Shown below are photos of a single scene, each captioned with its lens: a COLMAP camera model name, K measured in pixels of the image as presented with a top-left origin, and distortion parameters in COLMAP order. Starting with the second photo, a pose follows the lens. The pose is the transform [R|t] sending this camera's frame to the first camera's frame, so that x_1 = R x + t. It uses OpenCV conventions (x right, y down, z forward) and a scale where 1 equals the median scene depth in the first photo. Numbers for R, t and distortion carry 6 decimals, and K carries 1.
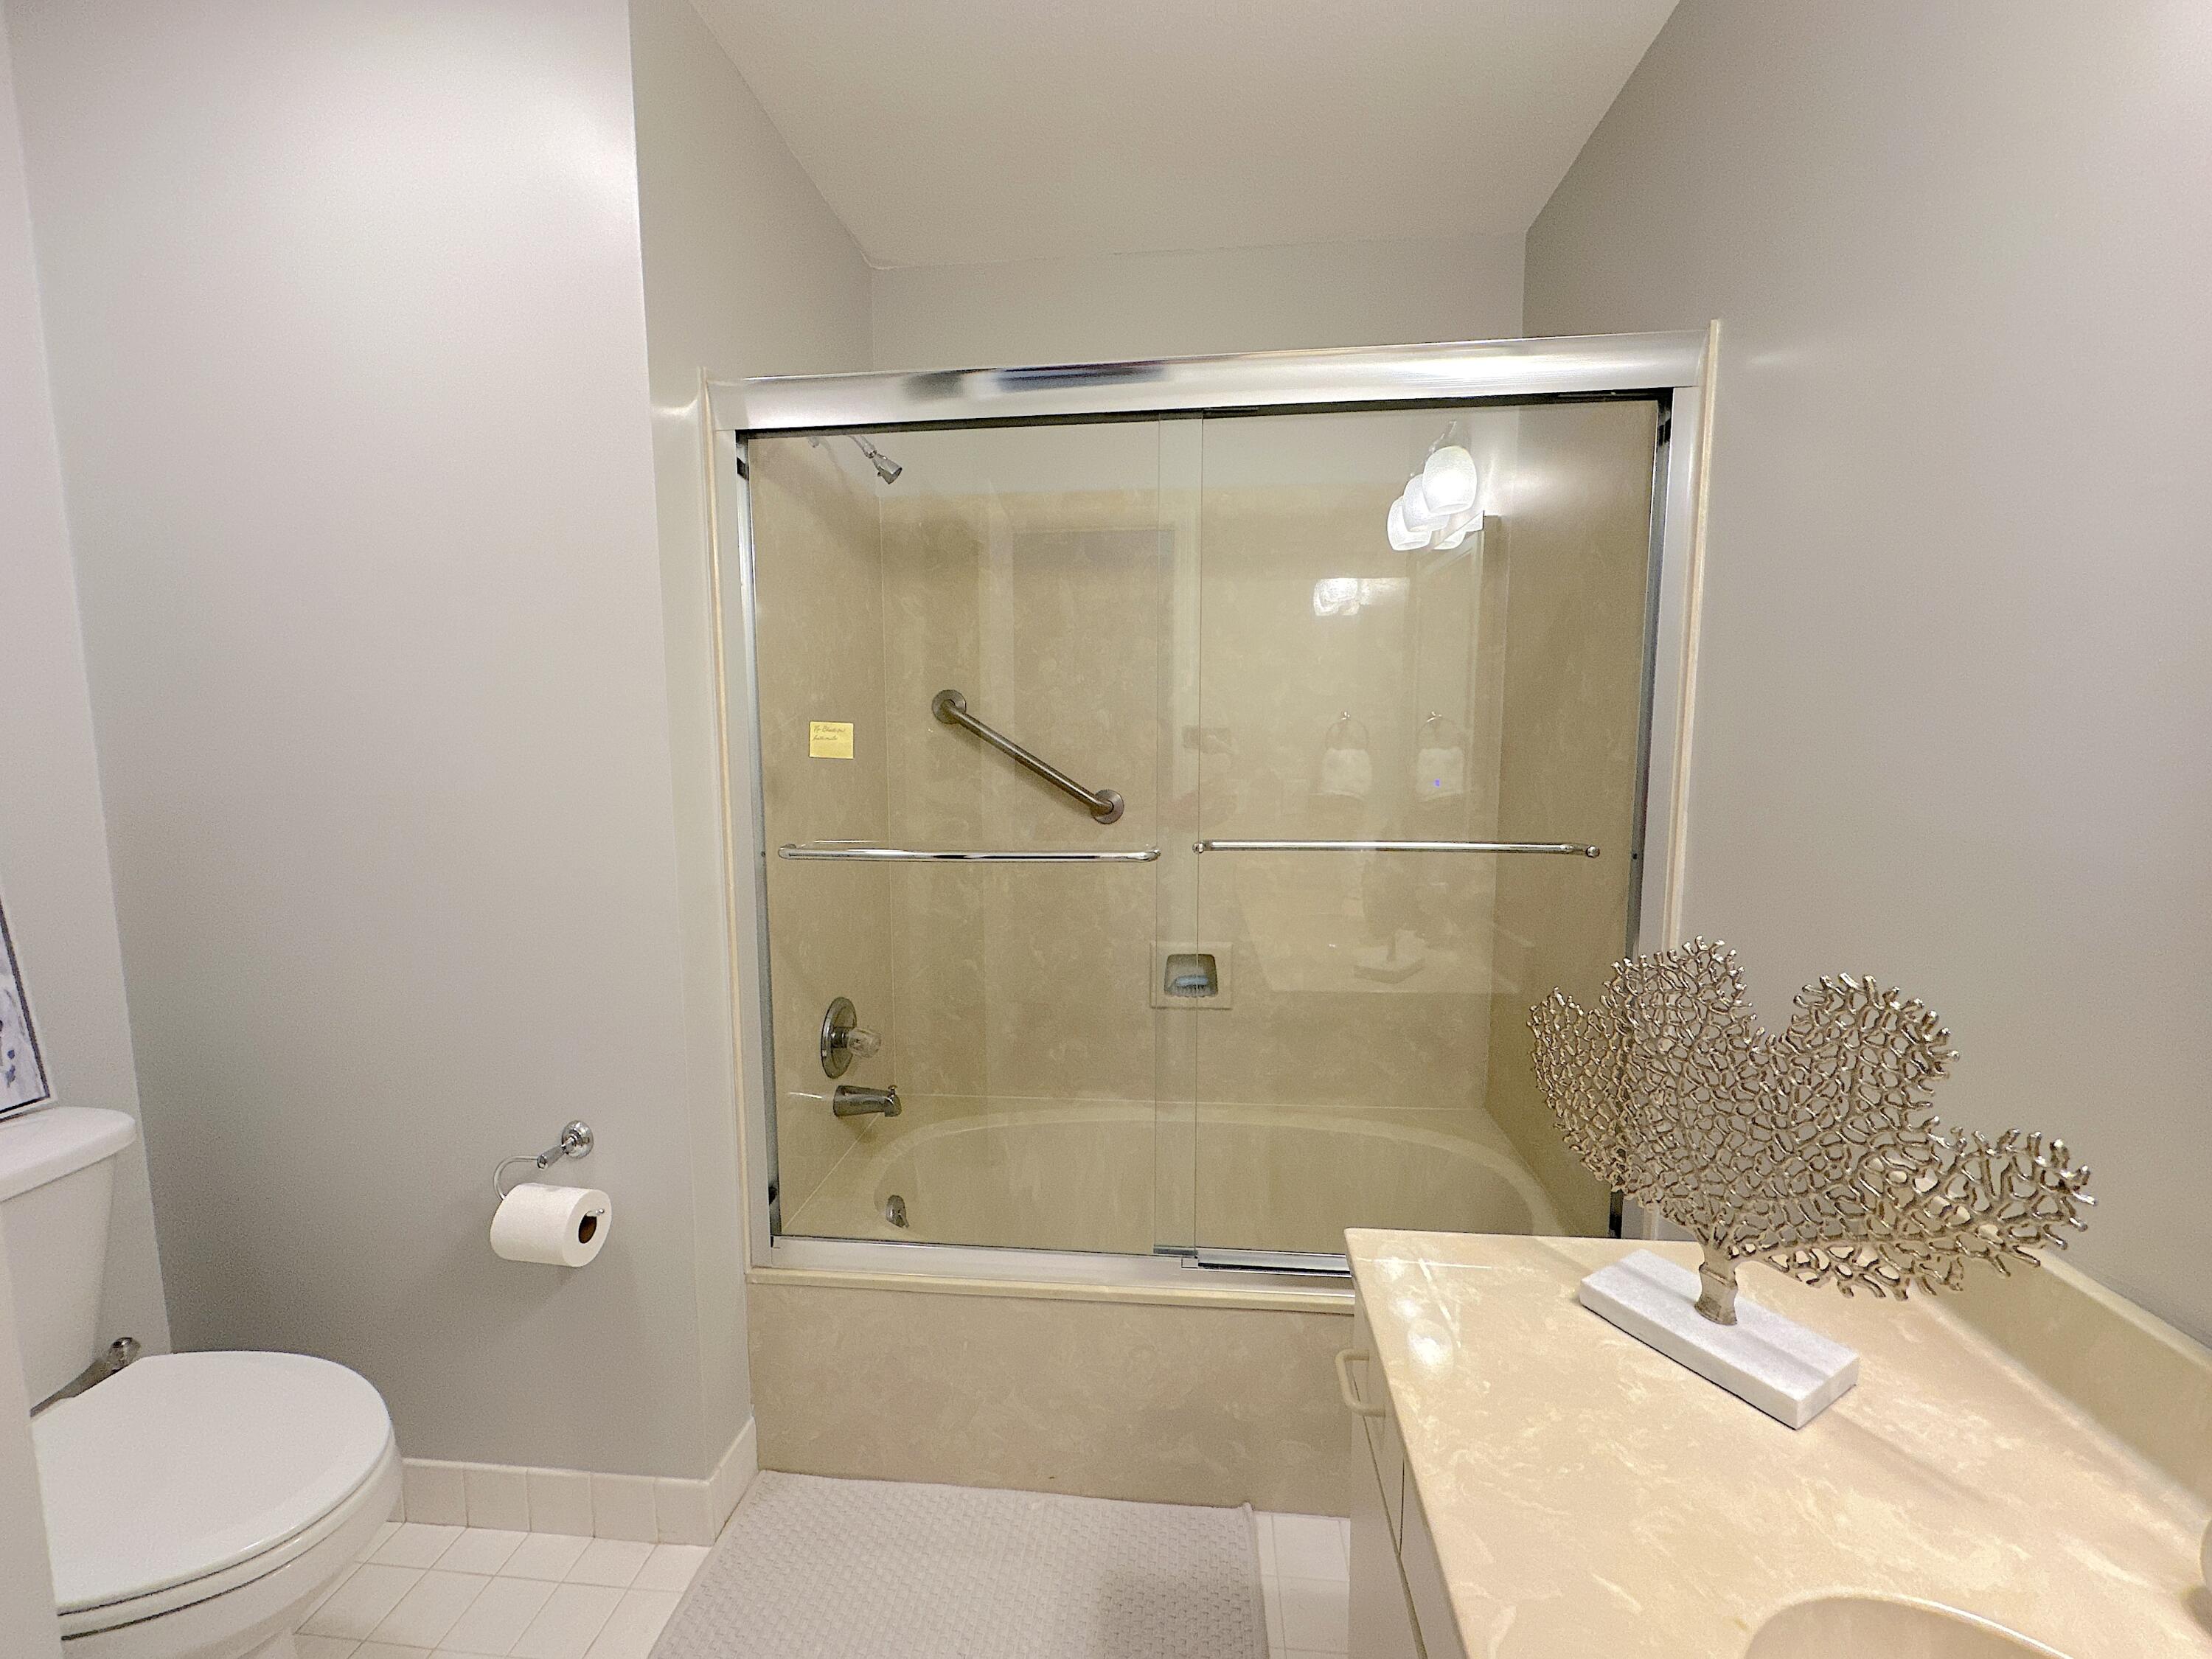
lens RADIAL K [[883.5, 0, 1106.4], [0, 883.5, 830.2], [0, 0, 1]] dist [-0.003386, 0.000743]
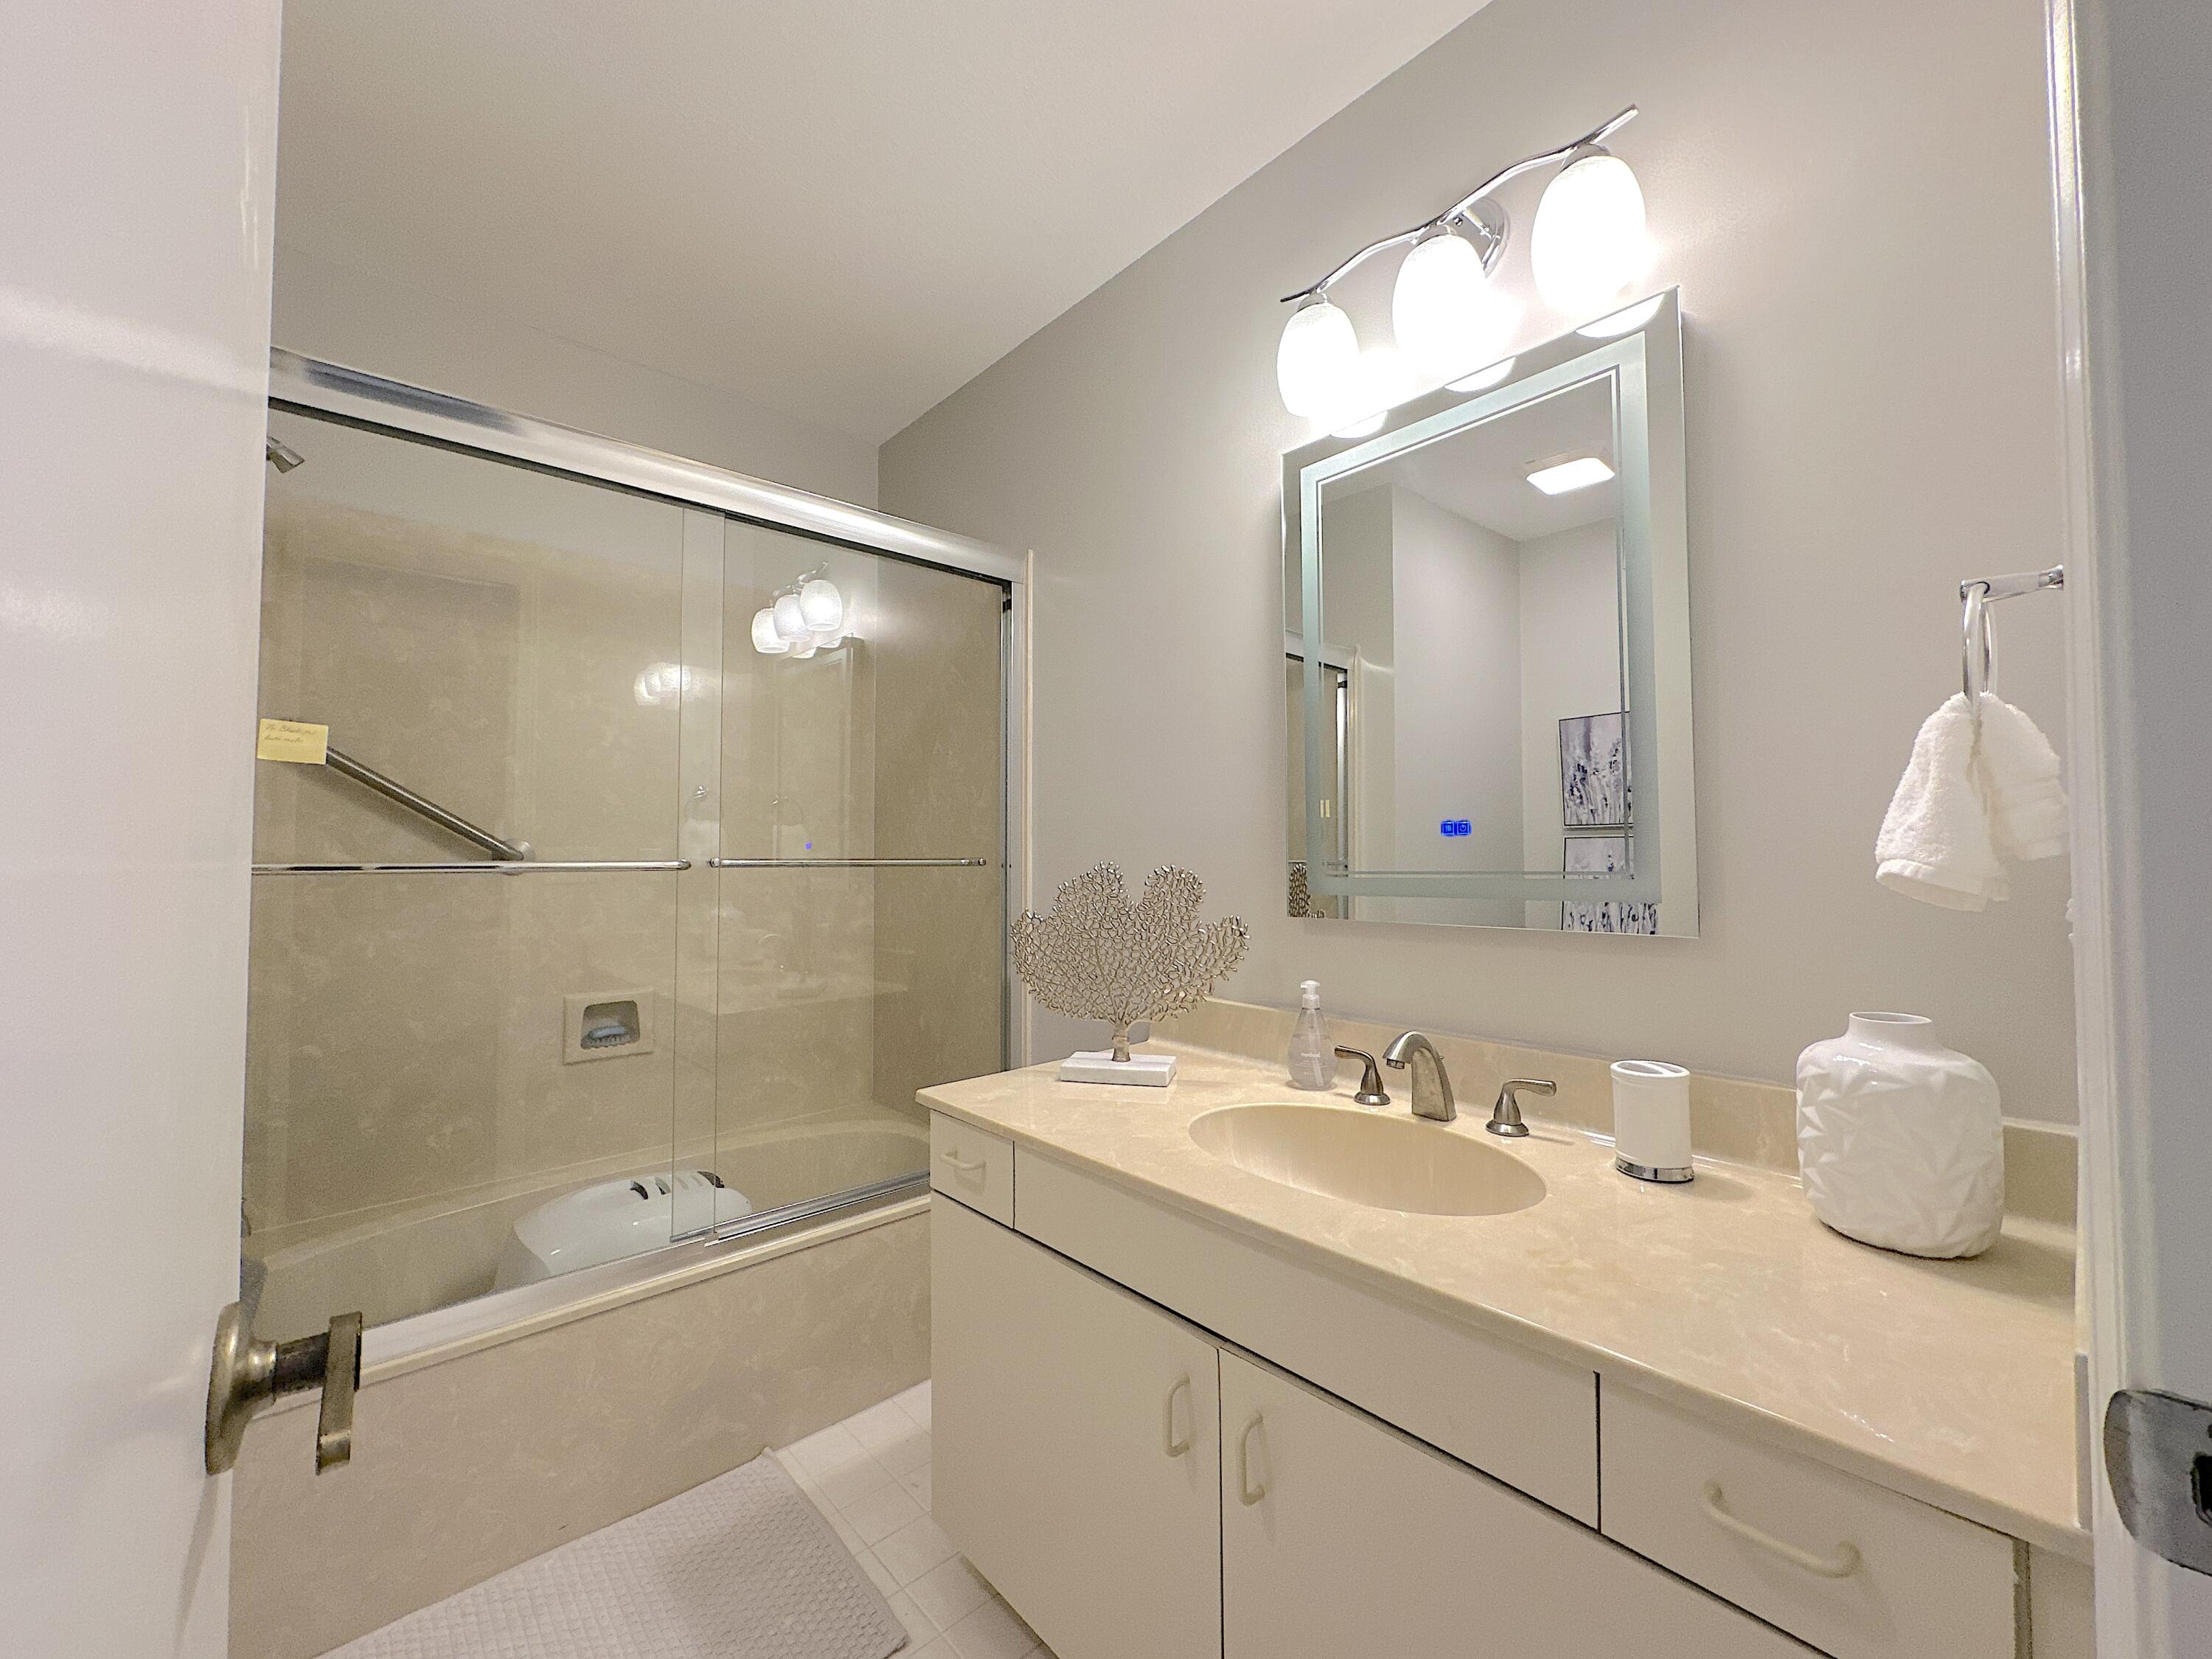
lens RADIAL K [[883.5, 0, 1106.4], [0, 883.5, 830.2], [0, 0, 1]] dist [-0.003386, 0.000743]
pose [[0.671862, 0.024532, 0.740270, -0.388941], [0.076373, 0.991829, -0.102184, 0.127942], [-0.736728, 0.125191, 0.664499, -0.158047]]
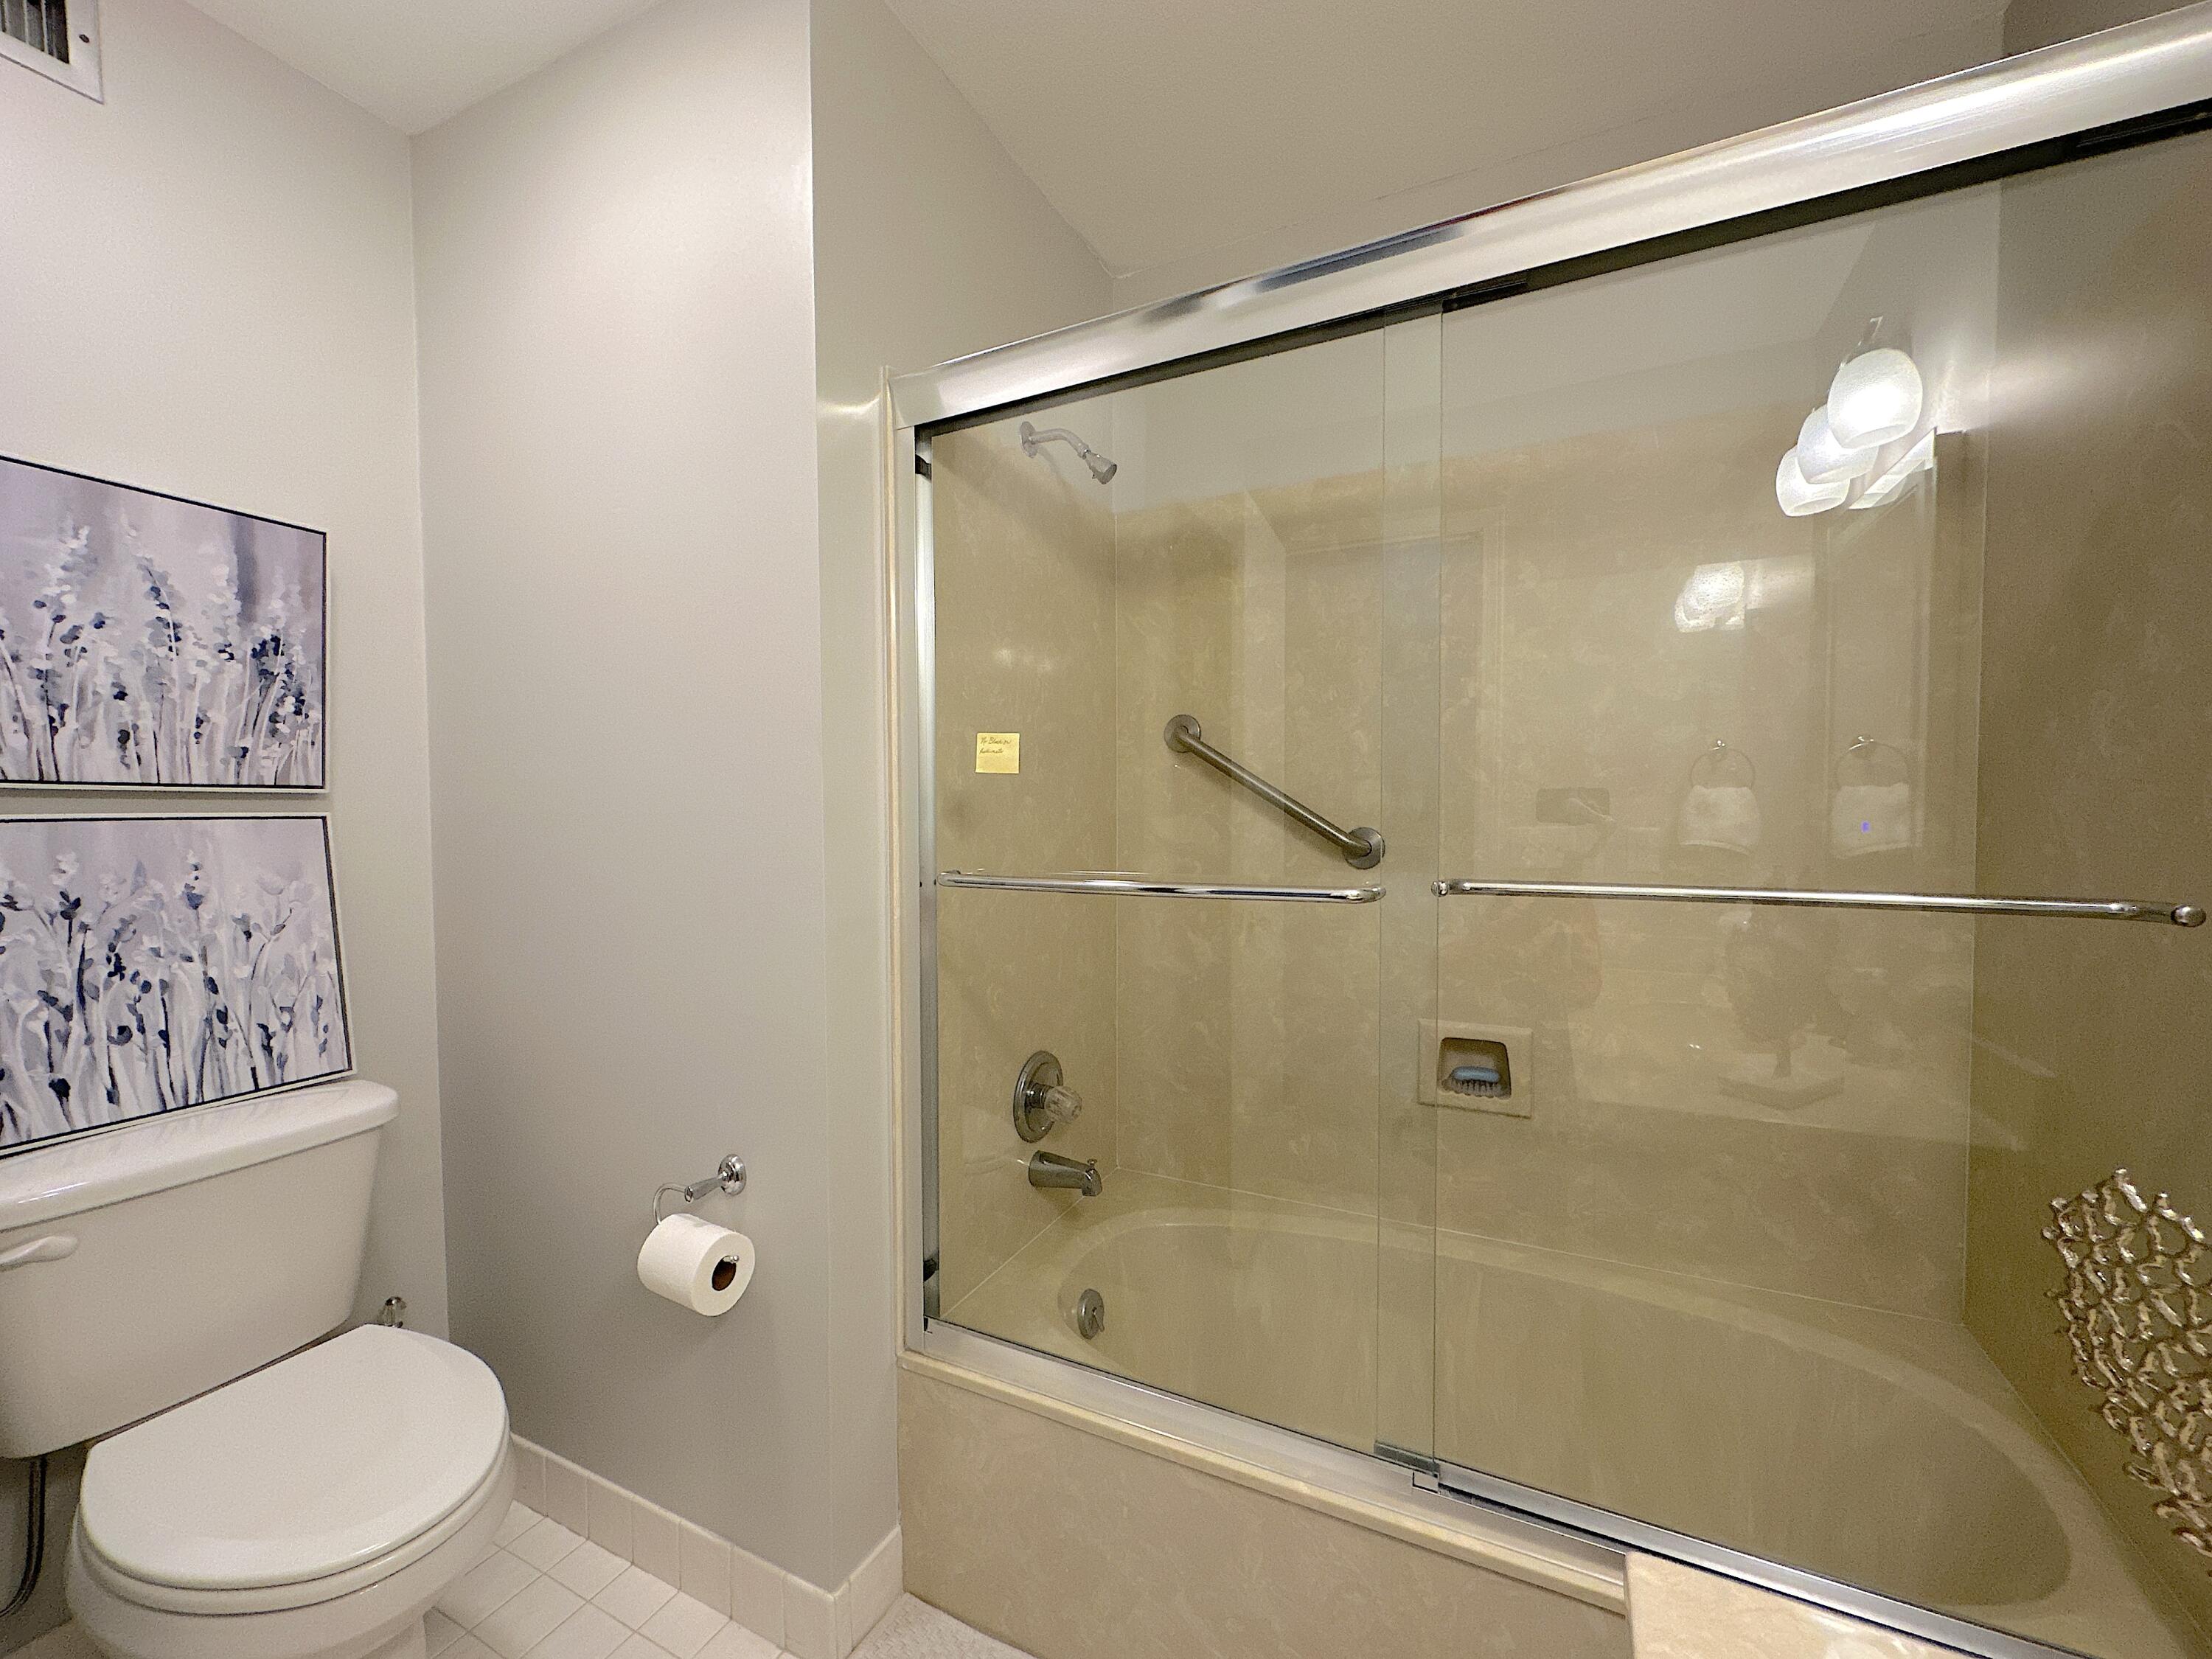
lens RADIAL K [[883.5, 0, 1106.4], [0, 883.5, 830.2], [0, 0, 1]] dist [-0.003386, 0.000743]
pose [[0.933063, 0.008170, -0.359621, 0.101491], [-0.034727, 0.997118, -0.067449, 0.028704], [0.358034, 0.075423, 0.930657, 0.209419]]
